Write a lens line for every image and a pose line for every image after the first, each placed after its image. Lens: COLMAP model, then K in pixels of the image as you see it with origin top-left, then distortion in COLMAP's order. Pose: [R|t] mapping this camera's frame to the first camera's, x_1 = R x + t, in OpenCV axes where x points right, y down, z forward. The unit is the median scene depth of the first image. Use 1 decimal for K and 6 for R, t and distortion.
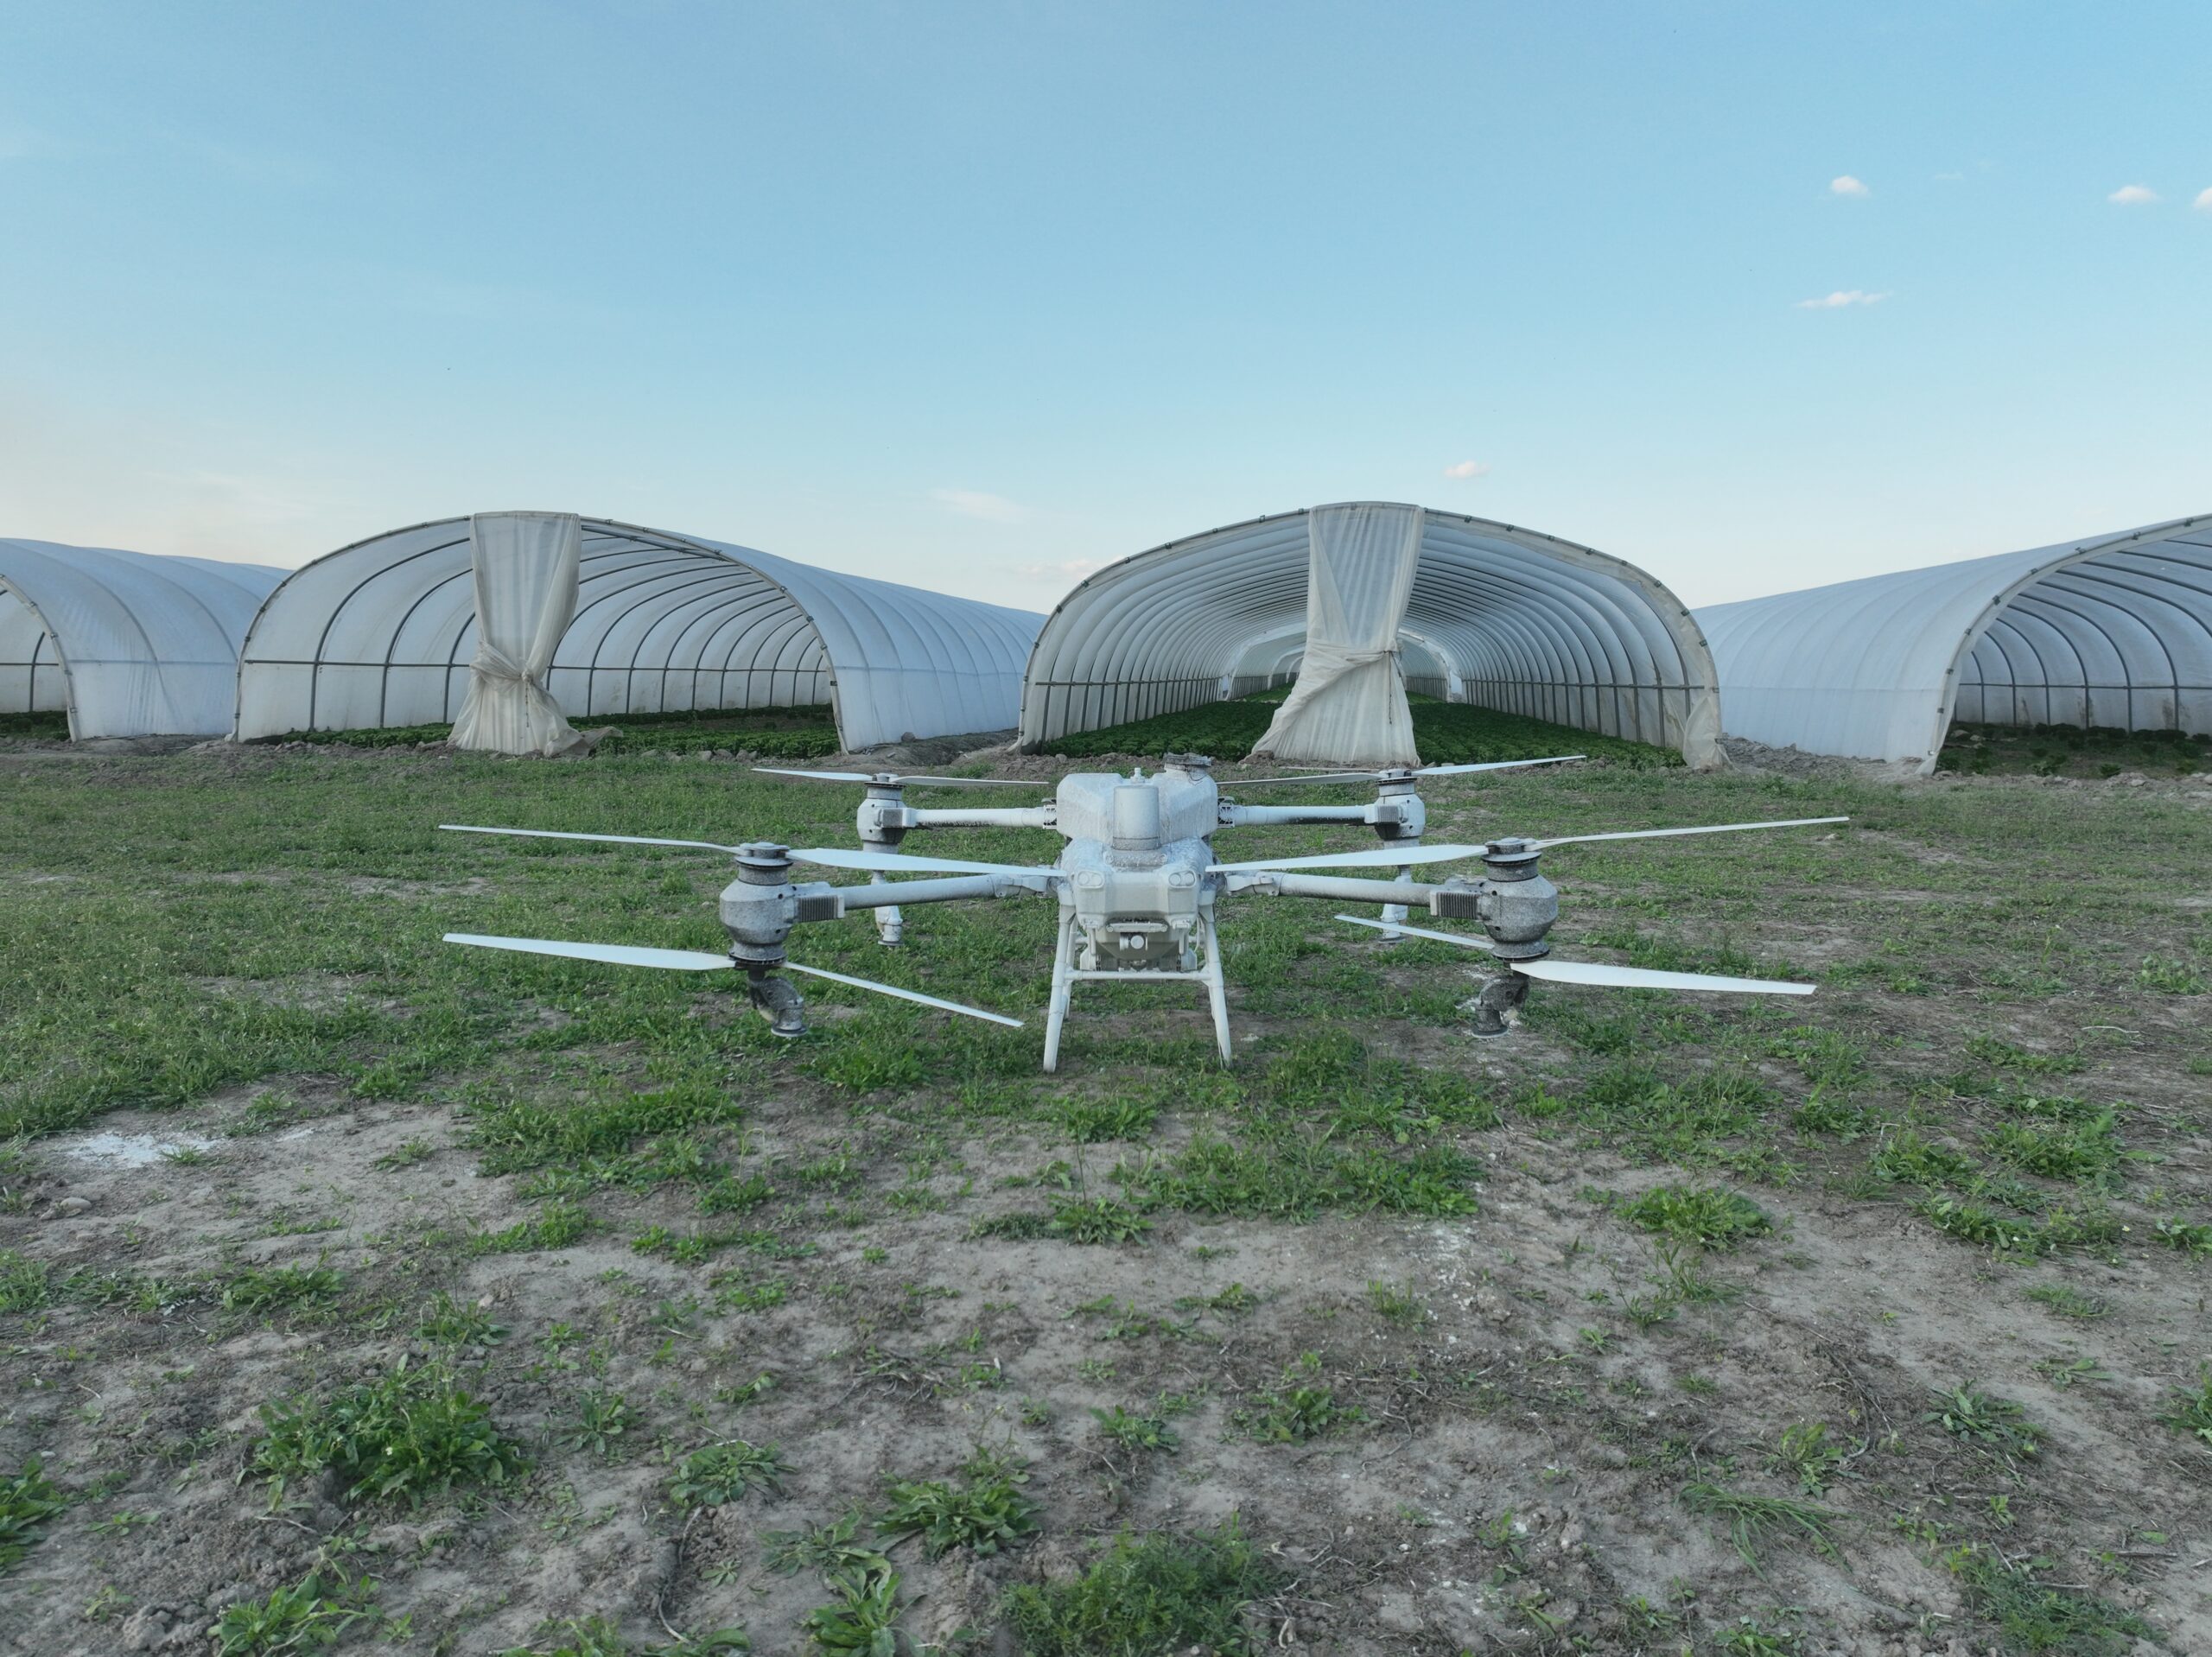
lens RADIAL K [[1528.5, 0, 1105.5], [0, 1528.5, 826.9], [0, 0, 1]] dist [0.019699, 0.006981]
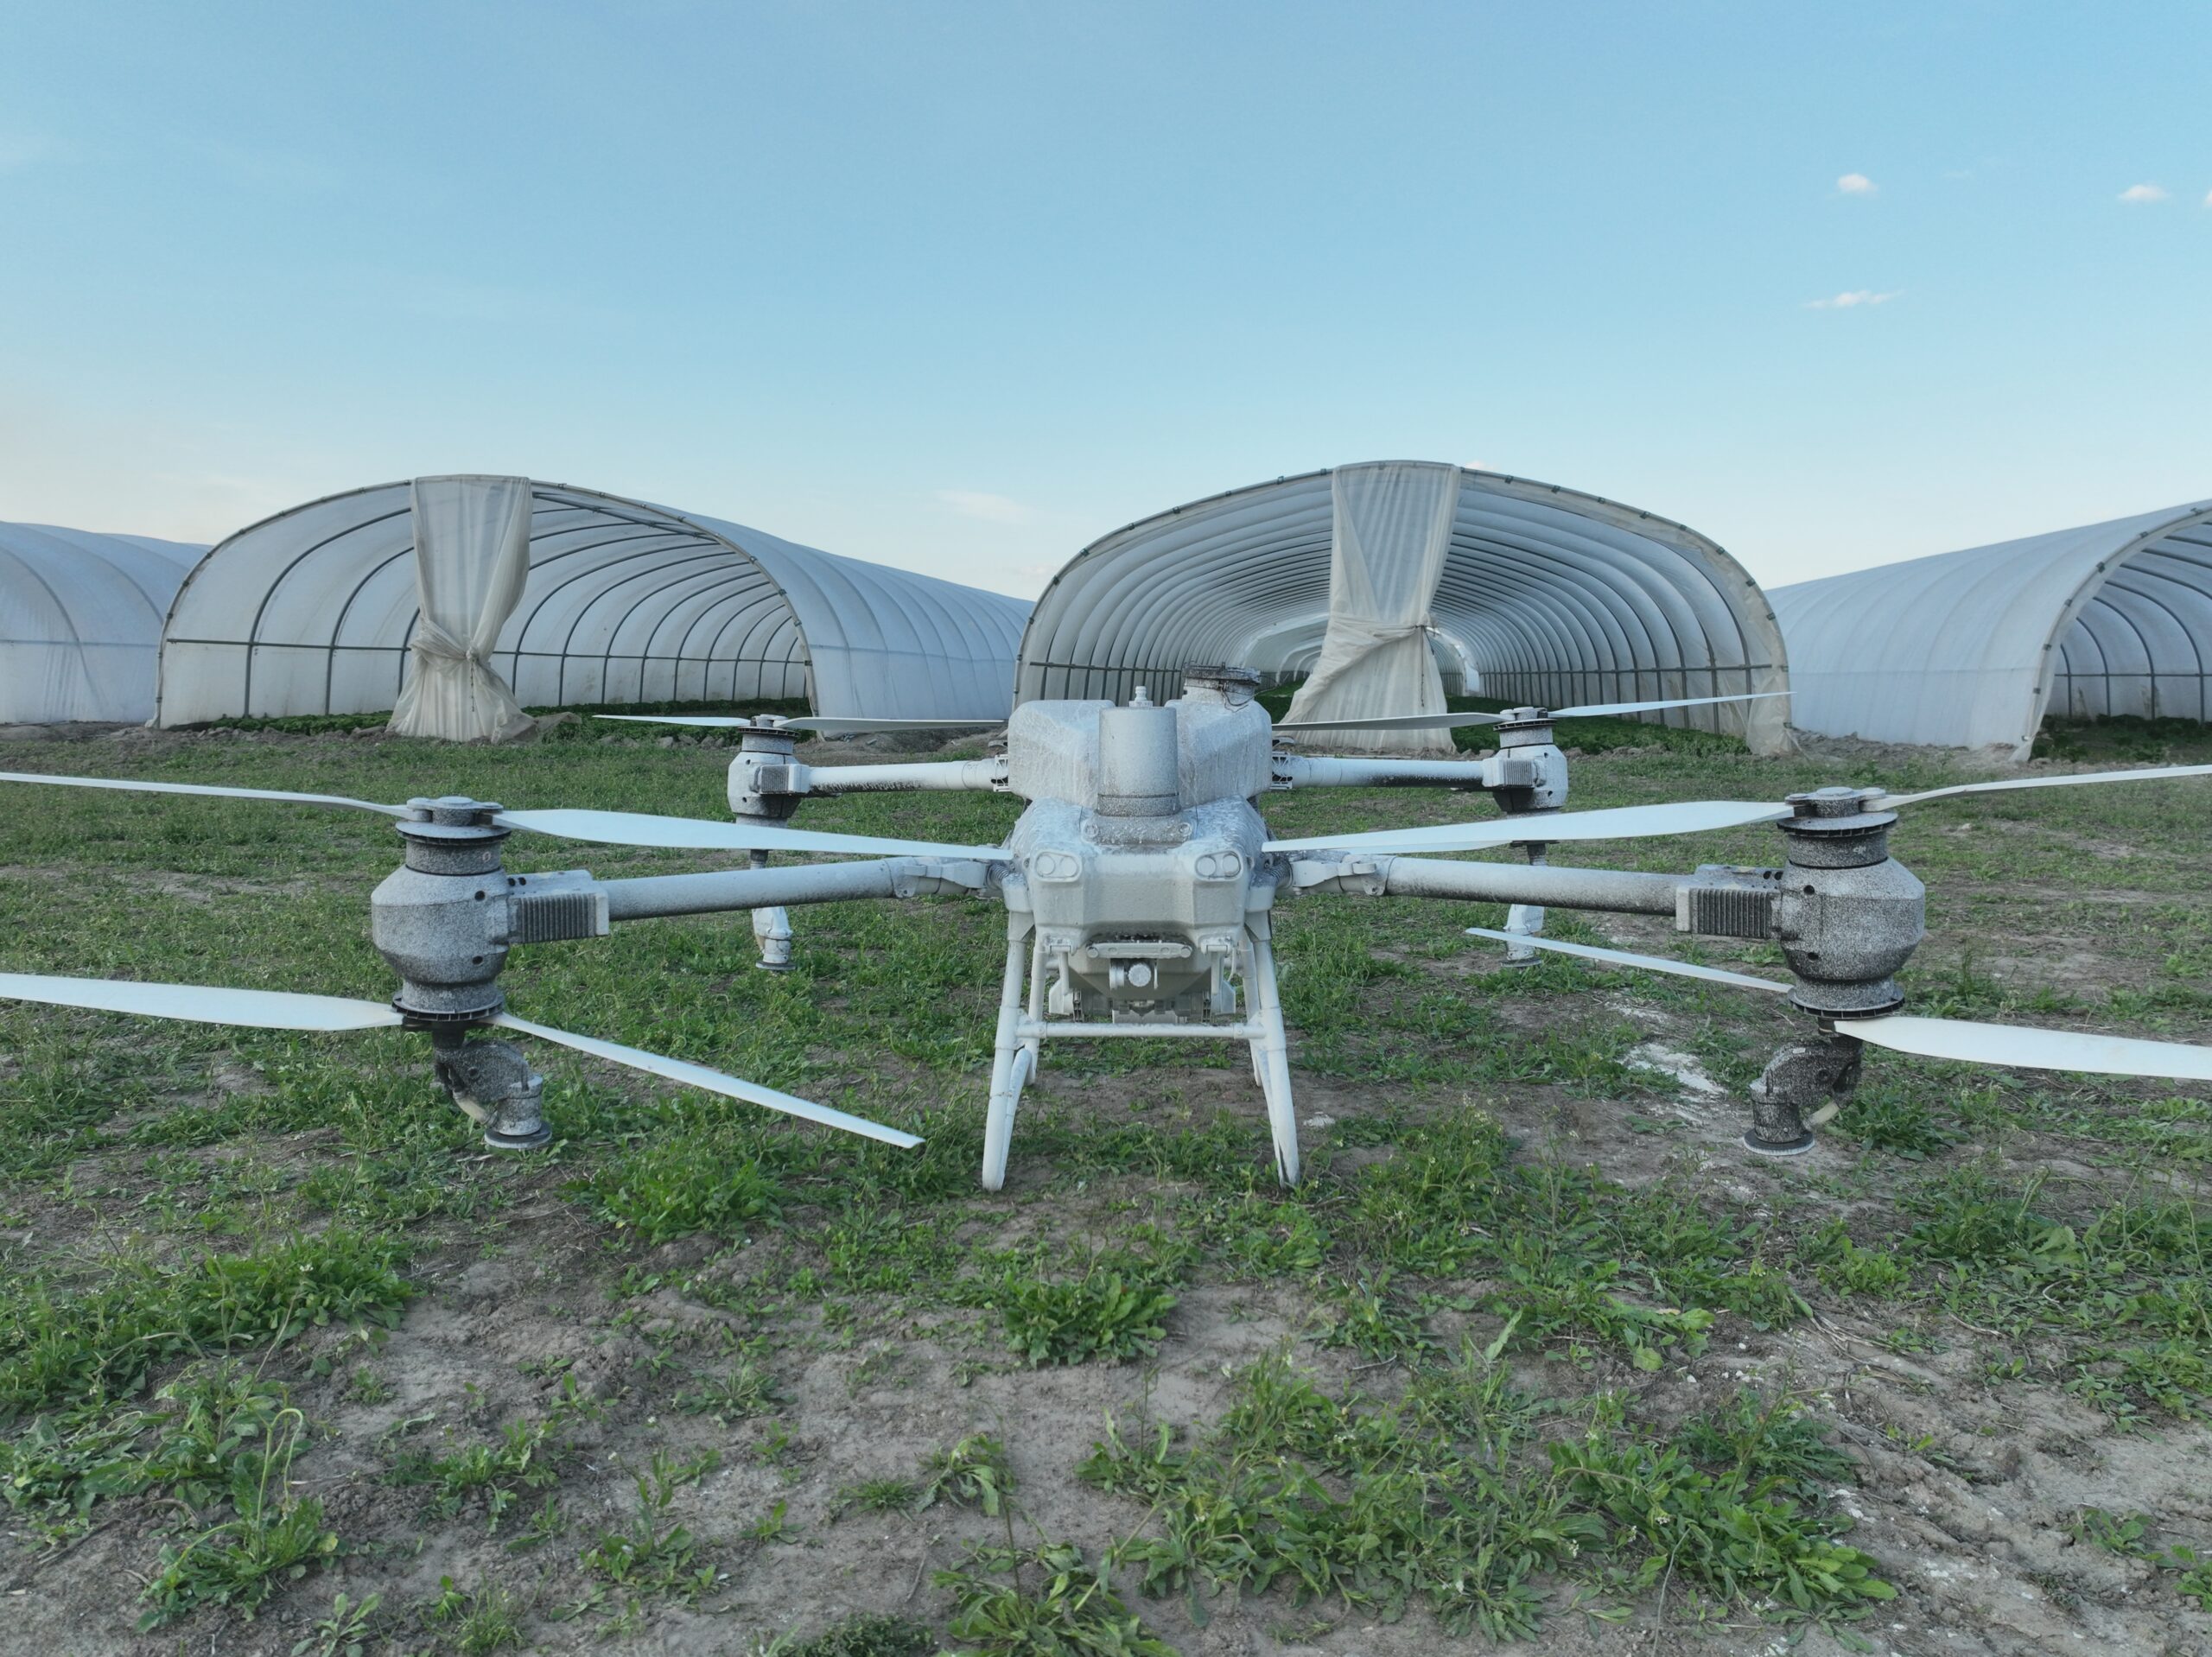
lens RADIAL K [[1528.5, 0, 1104.8], [0, 1528.5, 835.1], [0, 0, 1]] dist [0.019699, 0.006981]
pose [[0.999992, 0.000134, -0.003979, 0.007356], [-0.000116, 0.999990, 0.004449, 0.014792], [0.003979, -0.004449, 0.999982, 0.314867]]
